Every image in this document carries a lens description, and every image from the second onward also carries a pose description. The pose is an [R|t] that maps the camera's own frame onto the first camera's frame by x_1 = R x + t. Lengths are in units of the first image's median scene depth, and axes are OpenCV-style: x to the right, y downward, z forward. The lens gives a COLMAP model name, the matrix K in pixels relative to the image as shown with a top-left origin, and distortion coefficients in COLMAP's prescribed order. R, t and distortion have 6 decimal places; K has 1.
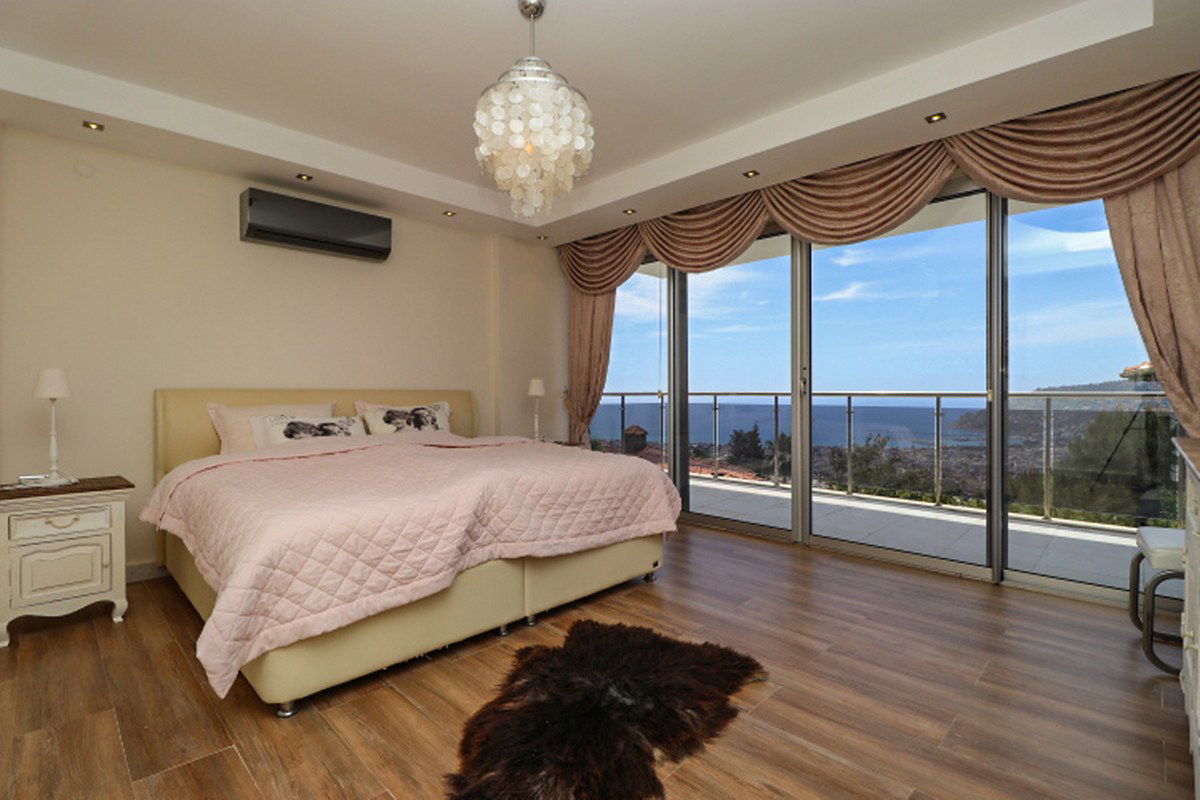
lens RADIAL K [[558.9, 0, 597.0], [0, 558.9, 395.4], [0, 0, 1]] dist [-0.001353, -0.000626]
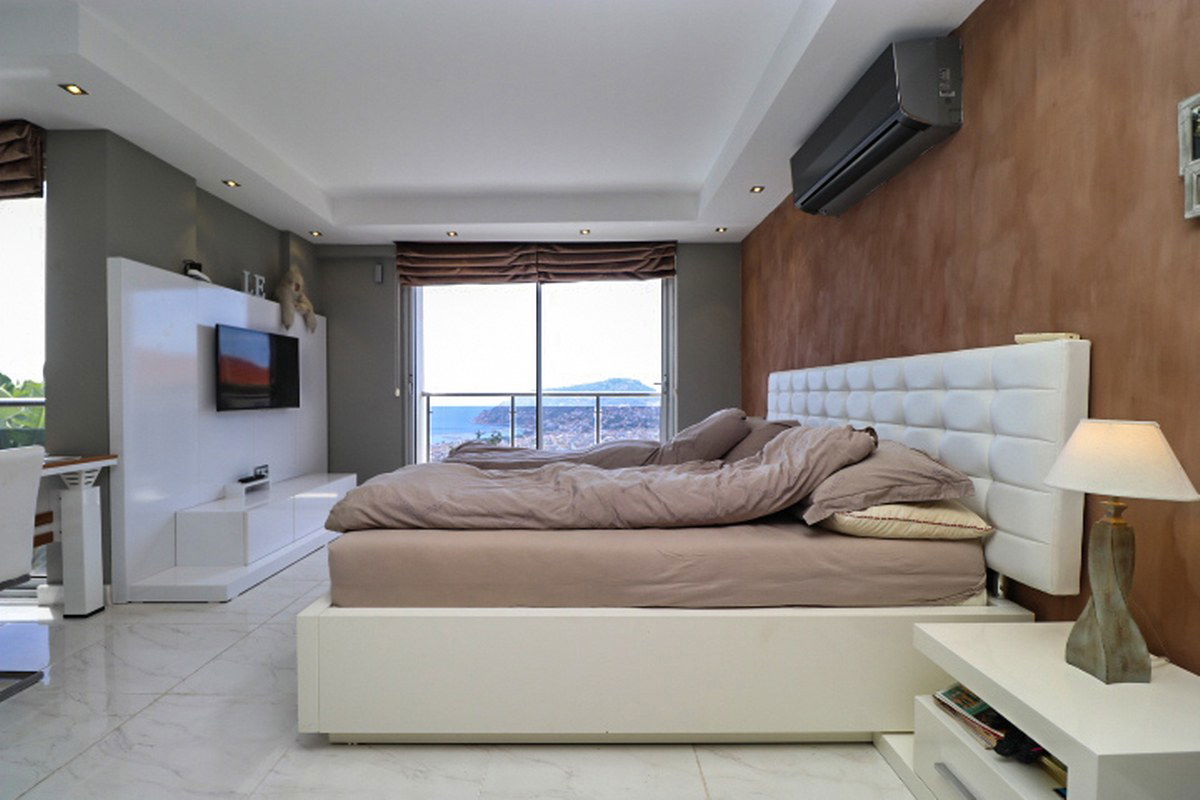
lens RADIAL K [[558.9, 0, 596.7], [0, 558.9, 391.8], [0, 0, 1]] dist [-0.001353, -0.000626]
pose [[0.703378, -0.002560, 0.710812, -0.525023], [0.008531, 0.999952, -0.004840, -0.003627], [-0.710765, 0.009468, 0.703366, 0.235119]]
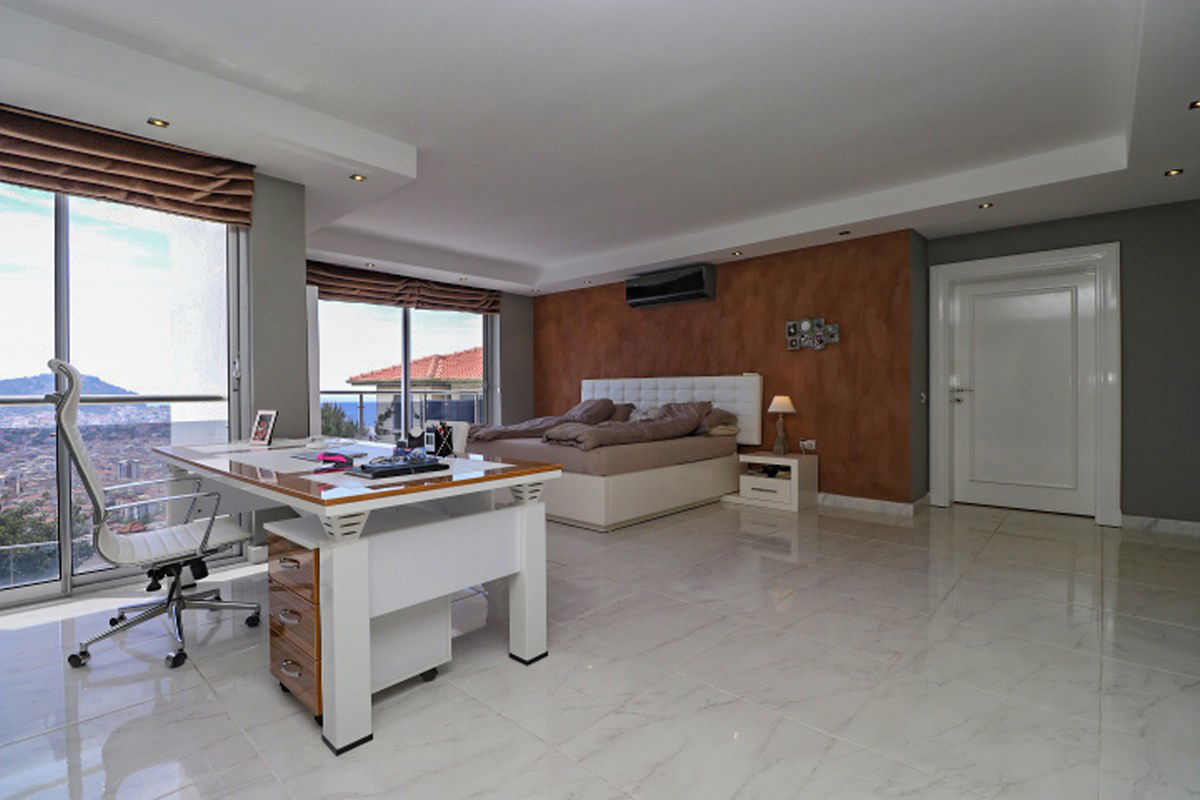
lens RADIAL K [[558.9, 0, 598.2], [0, 558.9, 400.2], [0, 0, 1]] dist [-0.001353, -0.000626]
pose [[-0.049712, -0.016310, 0.998630, -1.346935], [0.010219, 0.999806, 0.016838, -0.003988], [-0.998711, 0.011042, -0.049536, 0.710304]]
